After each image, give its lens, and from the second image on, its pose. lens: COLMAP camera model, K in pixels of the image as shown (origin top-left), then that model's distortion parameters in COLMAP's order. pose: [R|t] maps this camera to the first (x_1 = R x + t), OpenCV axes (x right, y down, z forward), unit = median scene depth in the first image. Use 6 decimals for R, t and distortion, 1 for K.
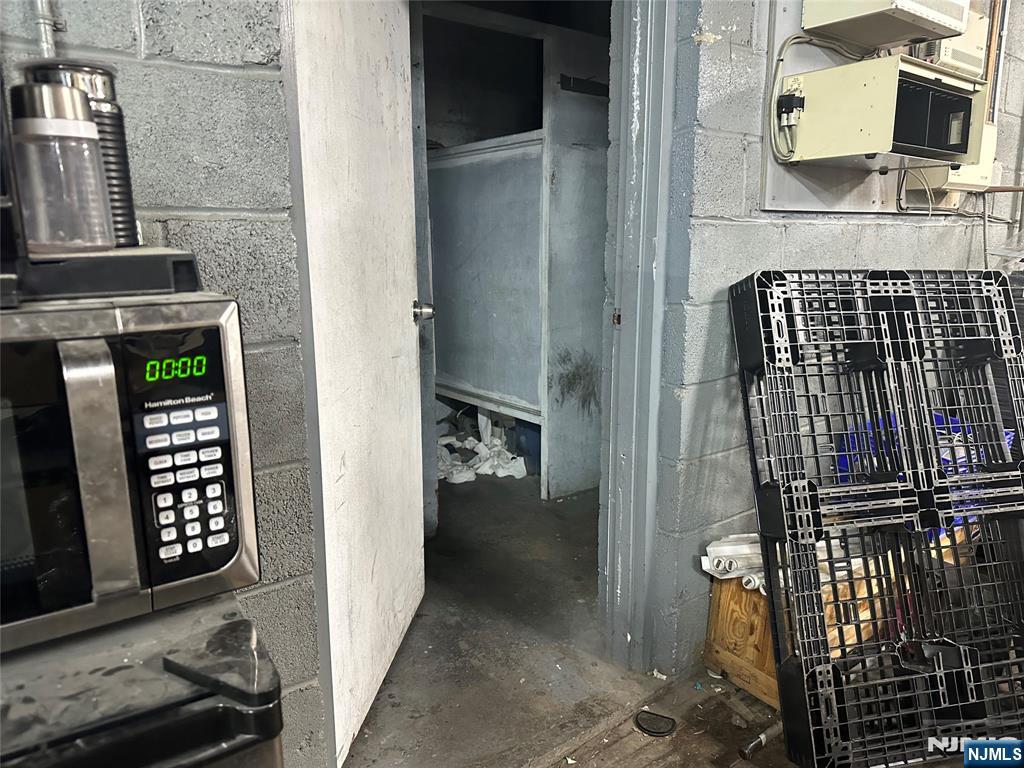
lens RADIAL K [[714.5, 0, 496.5], [0, 714.5, 389.1], [0, 0, 1]] dist [0.036596, -0.045339]
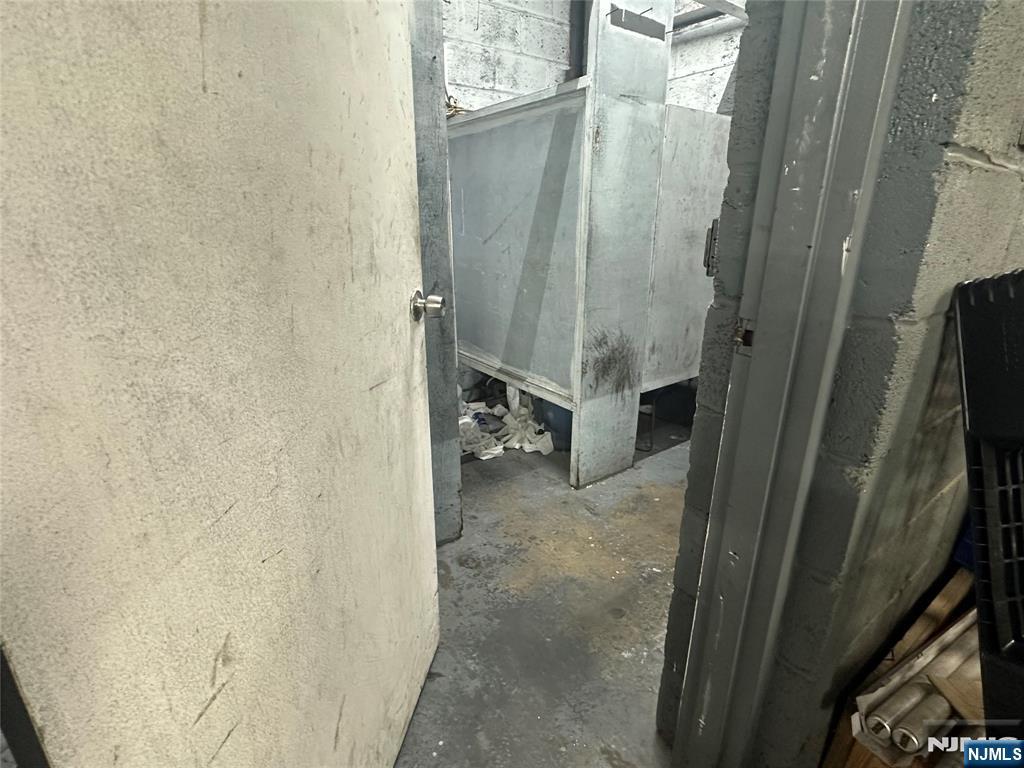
lens RADIAL K [[503.9, 0, 508.9], [0, 503.9, 385.2], [0, 0, 1]] dist [-0.002625, 0.002106]
pose [[0.999641, 0.016371, -0.021199, -0.013640], [-0.013780, 0.993029, 0.117058, -0.099033], [0.022968, -0.116724, 0.992899, 0.547368]]
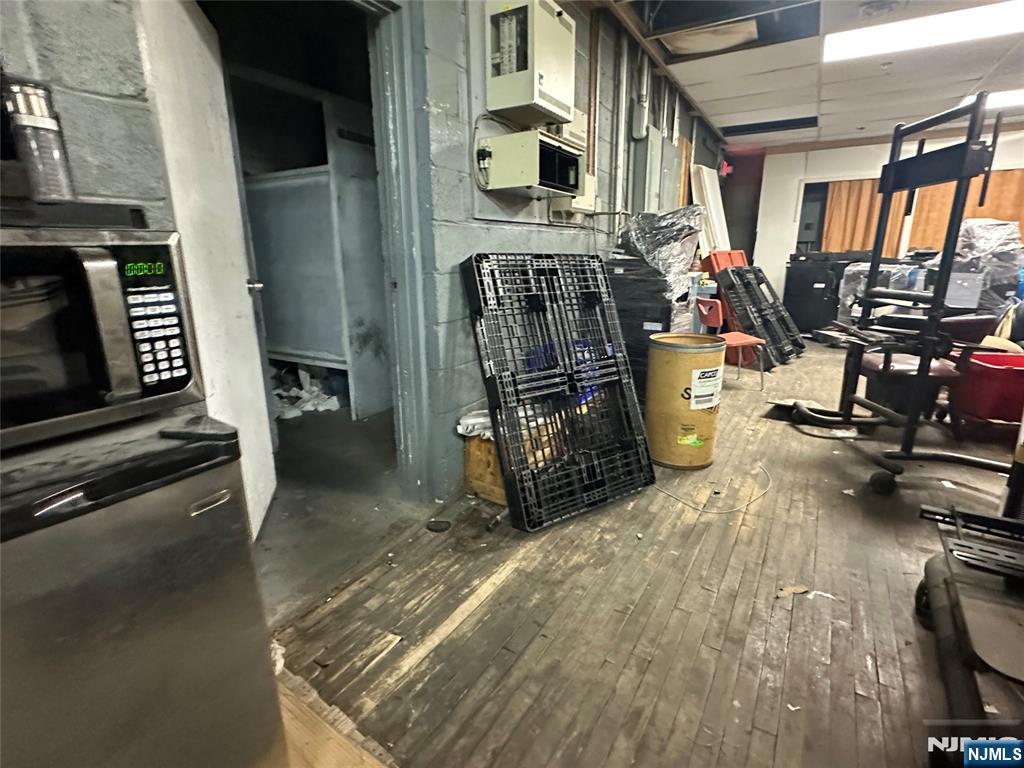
lens RADIAL K [[503.9, 0, 501.4], [0, 503.9, 379.2], [0, 0, 1]] dist [-0.002625, 0.002106]
pose [[0.927423, -0.095500, 0.361617, -0.031291], [0.082017, 0.995248, 0.052493, 0.066162], [-0.364911, -0.019025, 0.930848, -0.121858]]
